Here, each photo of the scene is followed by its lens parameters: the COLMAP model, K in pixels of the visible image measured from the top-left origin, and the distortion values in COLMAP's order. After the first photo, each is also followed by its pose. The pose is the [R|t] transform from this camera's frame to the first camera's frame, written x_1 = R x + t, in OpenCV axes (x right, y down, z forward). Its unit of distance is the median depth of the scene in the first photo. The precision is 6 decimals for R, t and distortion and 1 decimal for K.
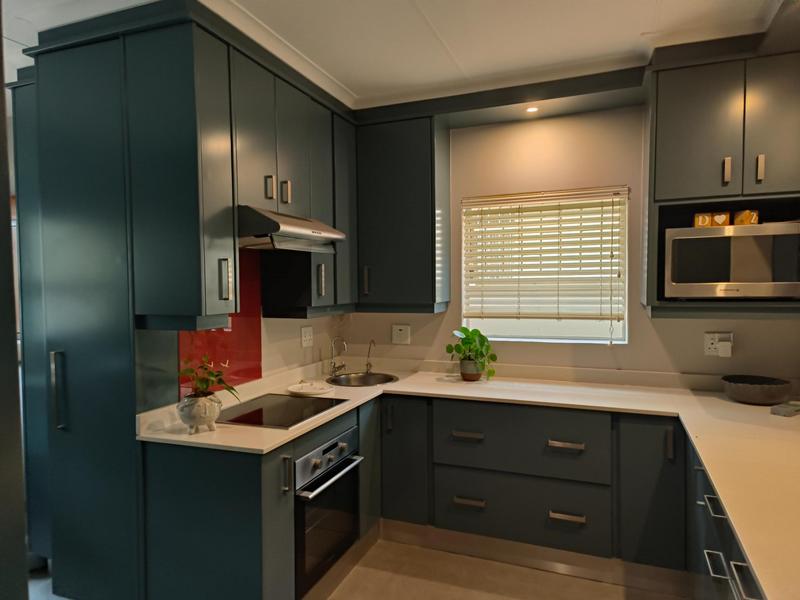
lens RADIAL K [[534.7, 0, 400.0], [0, 534.7, 300.0], [0, 0, 1]] dist [0.043710, -0.001560]
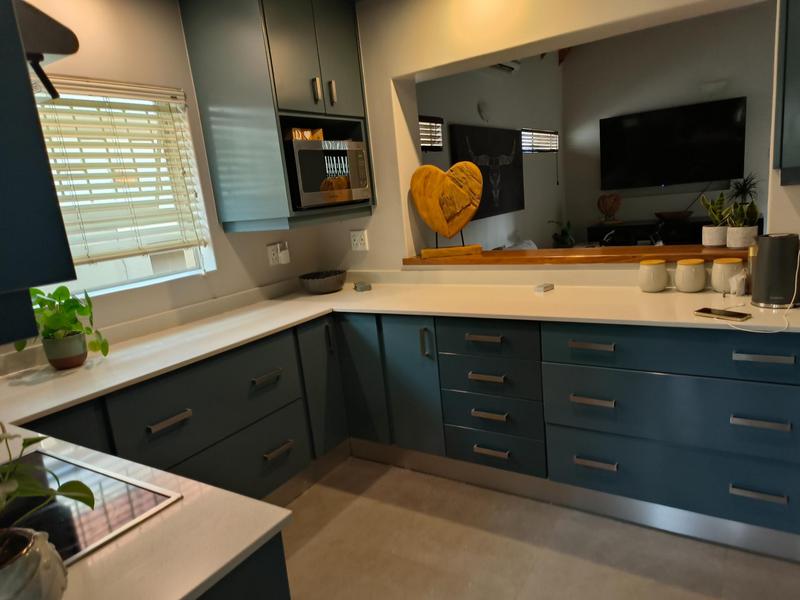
lens RADIAL K [[534.7, 0, 400.0], [0, 534.7, 300.0], [0, 0, 1]] dist [0.043710, -0.001560]
pose [[0.192878, -0.208038, 0.958915, -0.446269], [0.129016, 0.974158, 0.185395, 0.002052], [-0.972704, 0.087957, 0.214734, 0.530870]]
